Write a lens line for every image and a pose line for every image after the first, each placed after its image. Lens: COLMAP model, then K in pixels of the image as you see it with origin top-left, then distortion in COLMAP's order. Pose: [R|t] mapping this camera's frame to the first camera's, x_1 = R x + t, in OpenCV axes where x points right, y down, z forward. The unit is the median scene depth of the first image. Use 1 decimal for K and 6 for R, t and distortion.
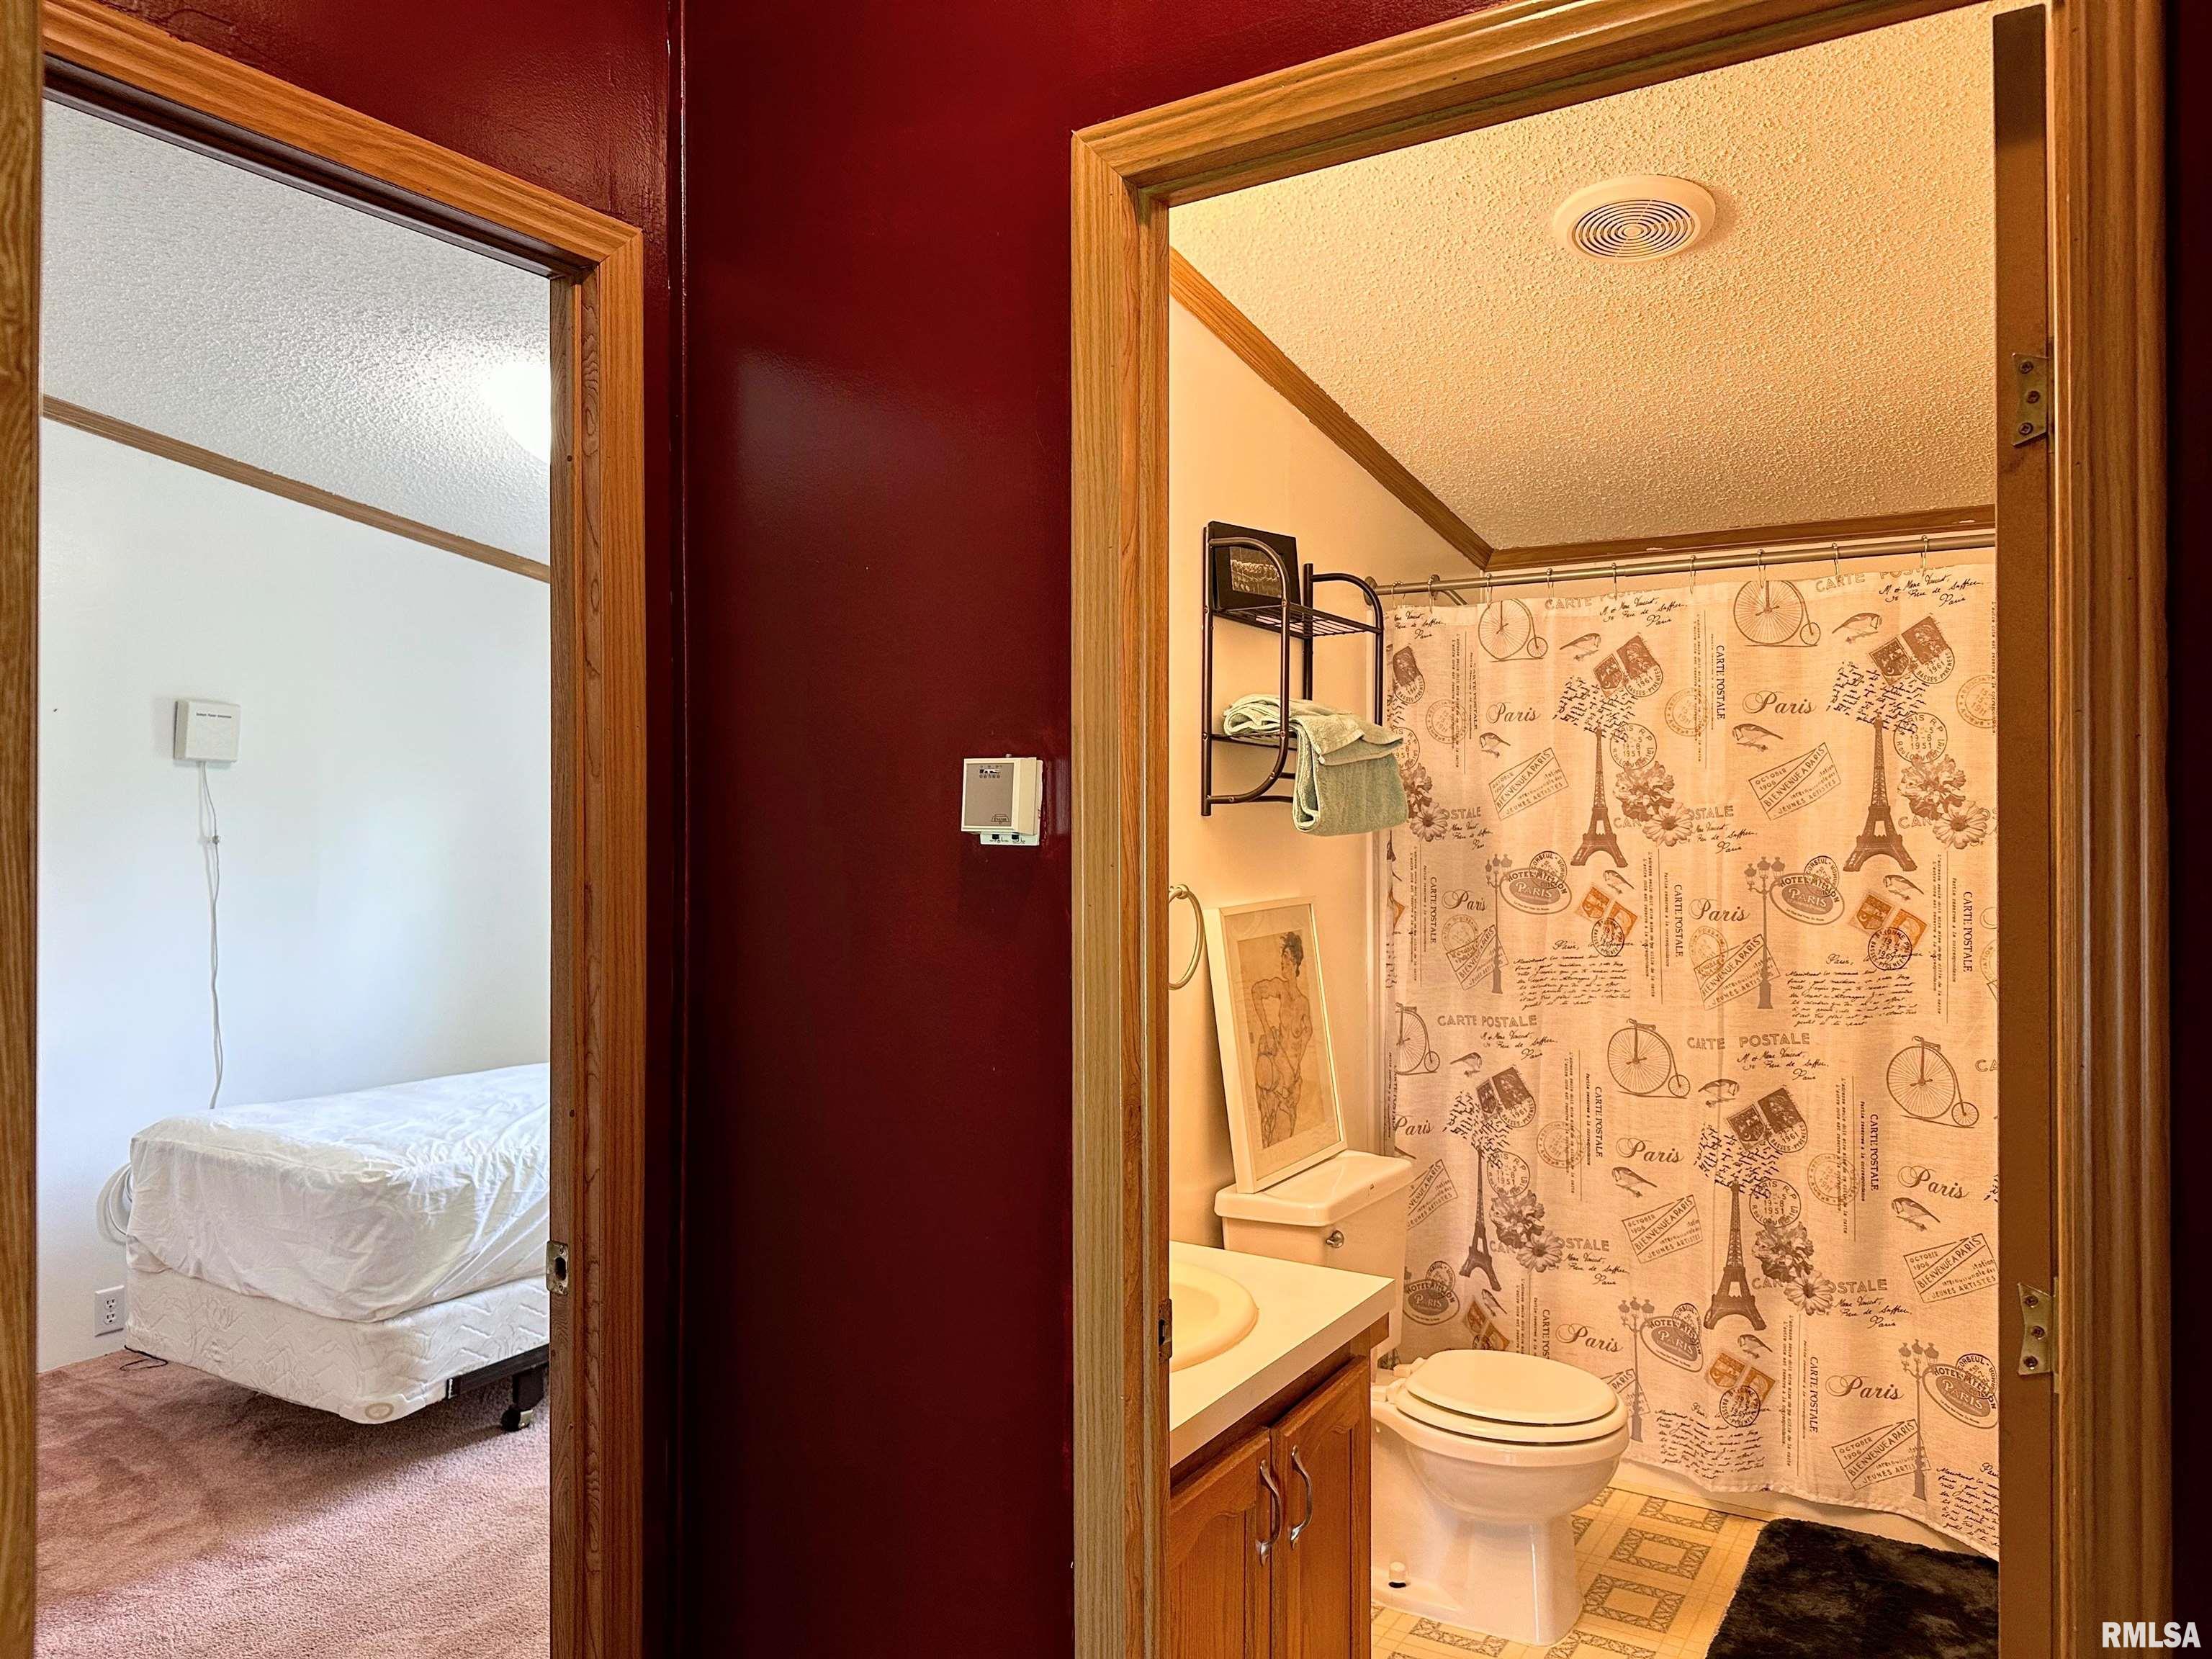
lens RADIAL K [[1537.5, 0, 1098.6], [0, 1537.5, 839.5], [0, 0, 1]] dist [0.038803, -0.050048]
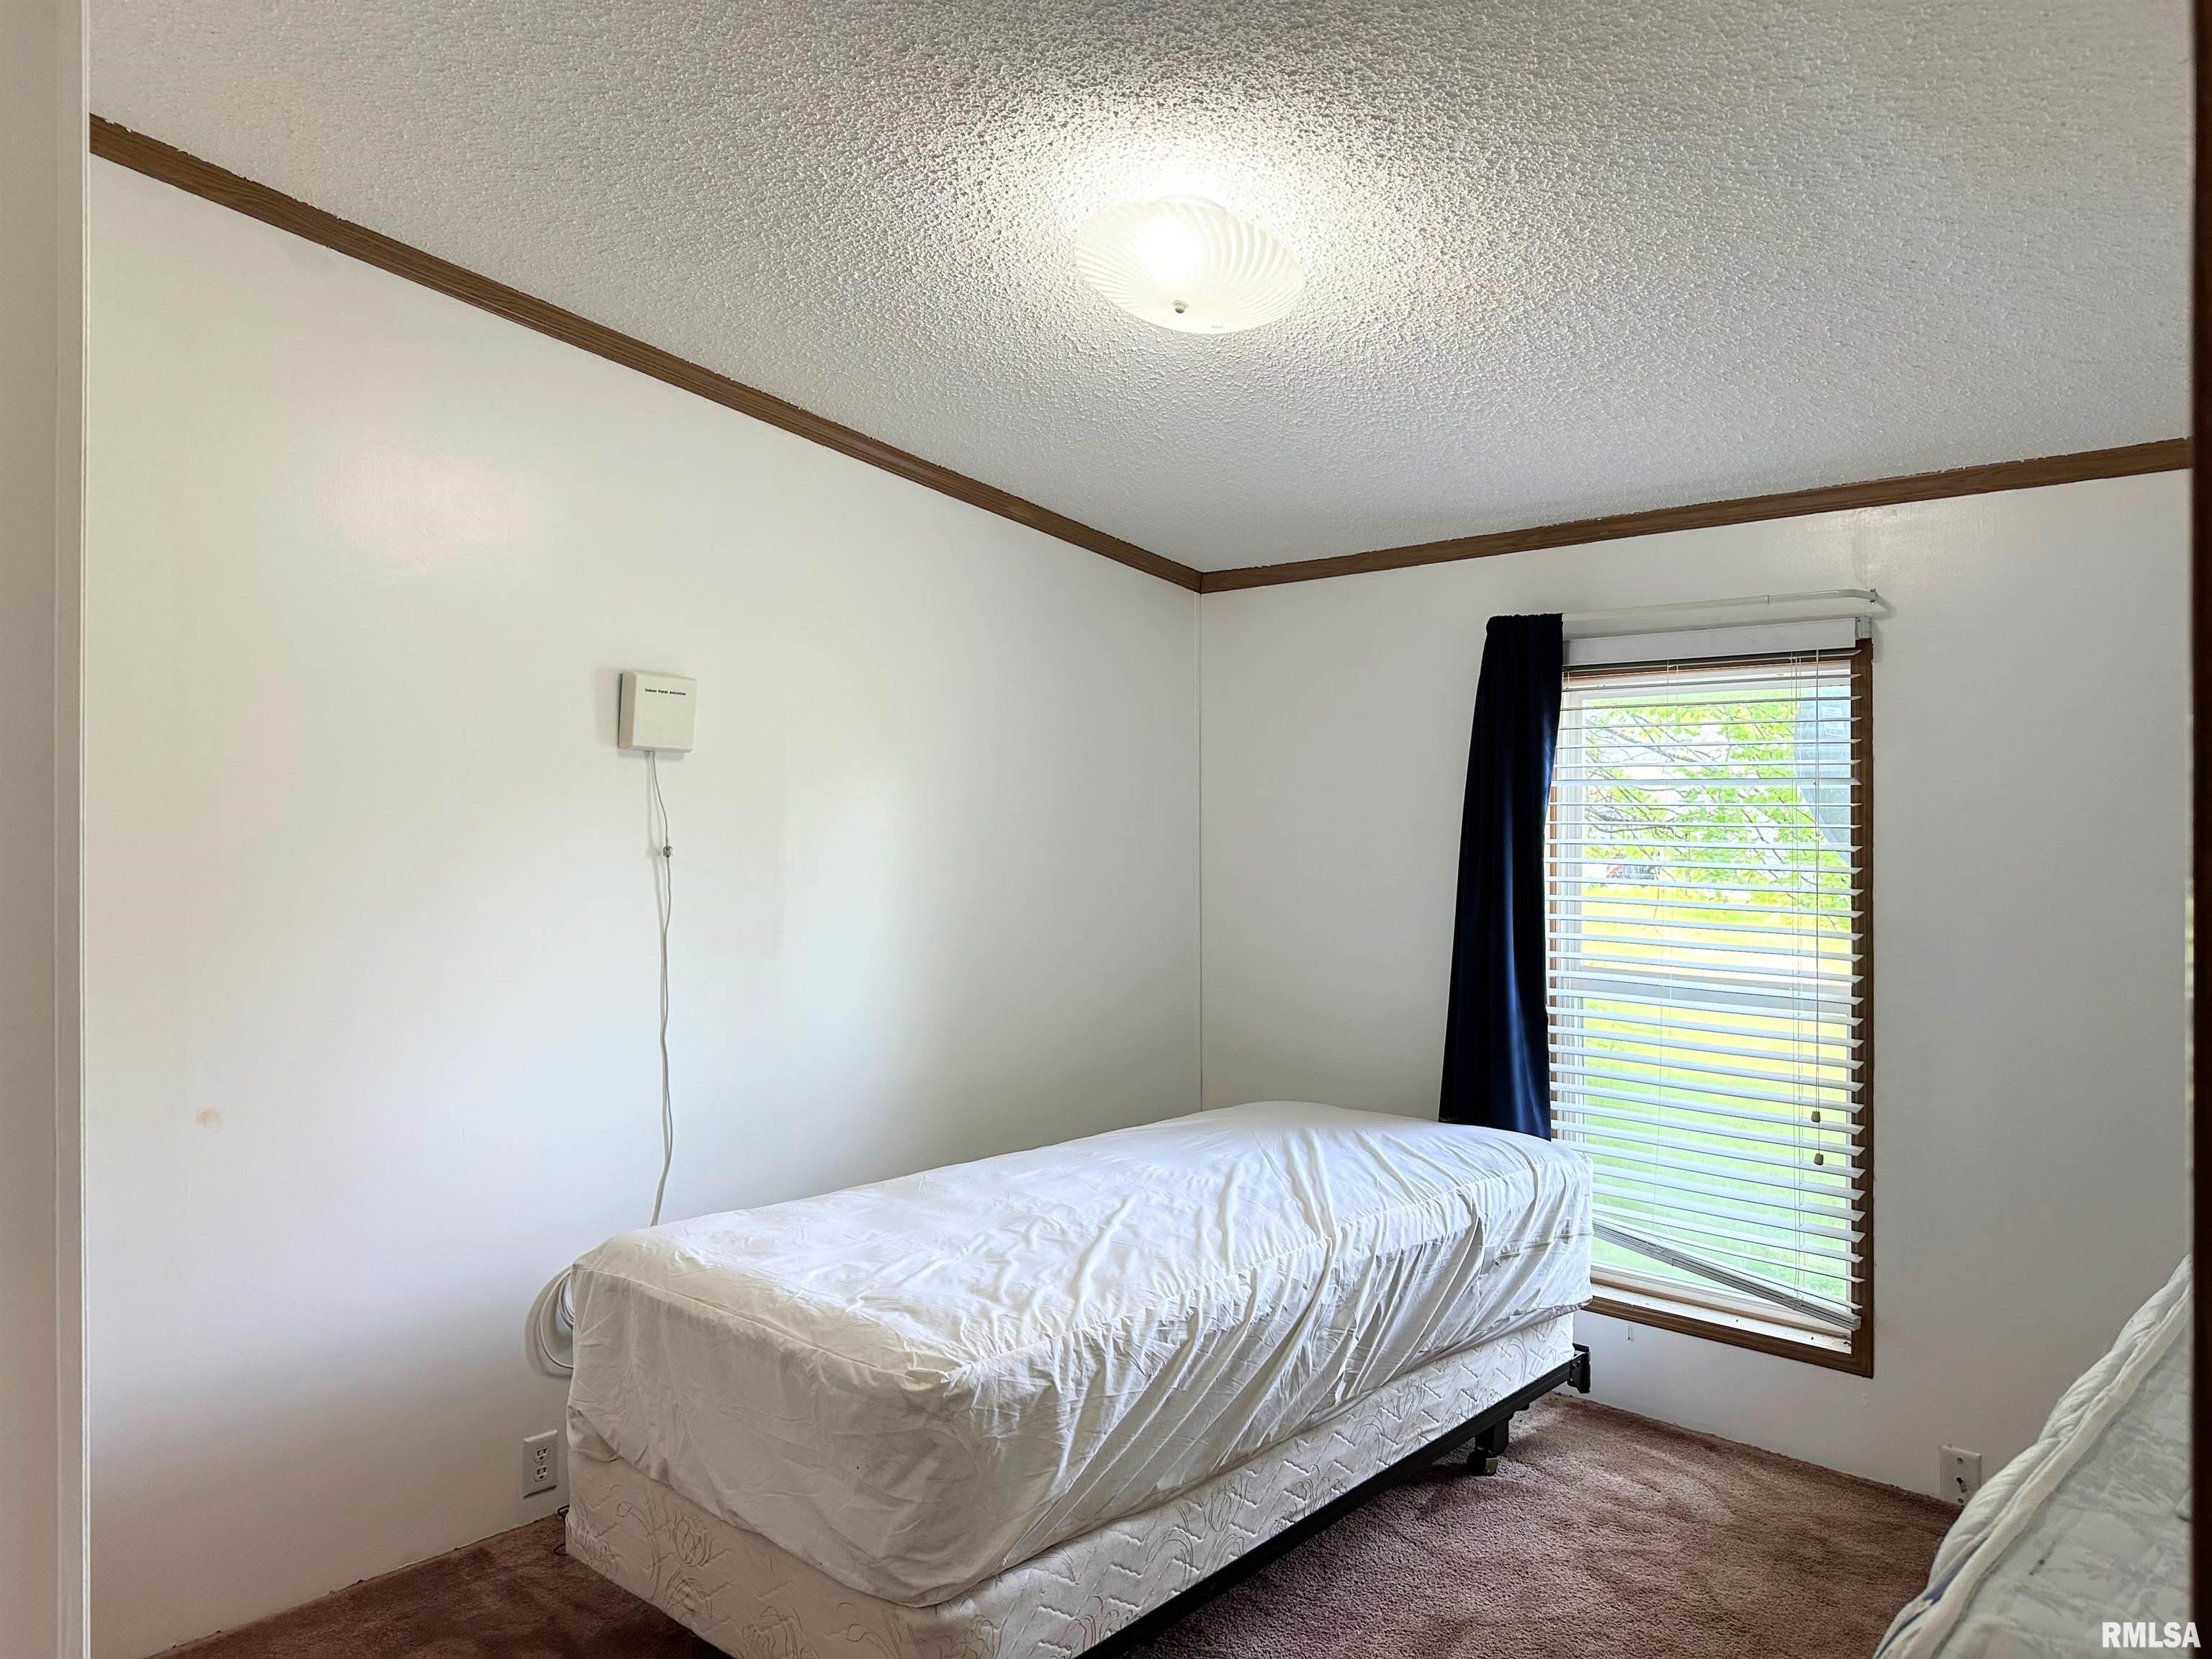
lens RADIAL K [[1537.5, 0, 1124.8], [0, 1537.5, 822.4], [0, 0, 1]] dist [0.038803, -0.050048]
pose [[0.980826, -0.002964, -0.194864, -0.247249], [0.001652, 0.999975, -0.006897, -0.011024], [0.194880, 0.006443, 0.980806, 0.364341]]
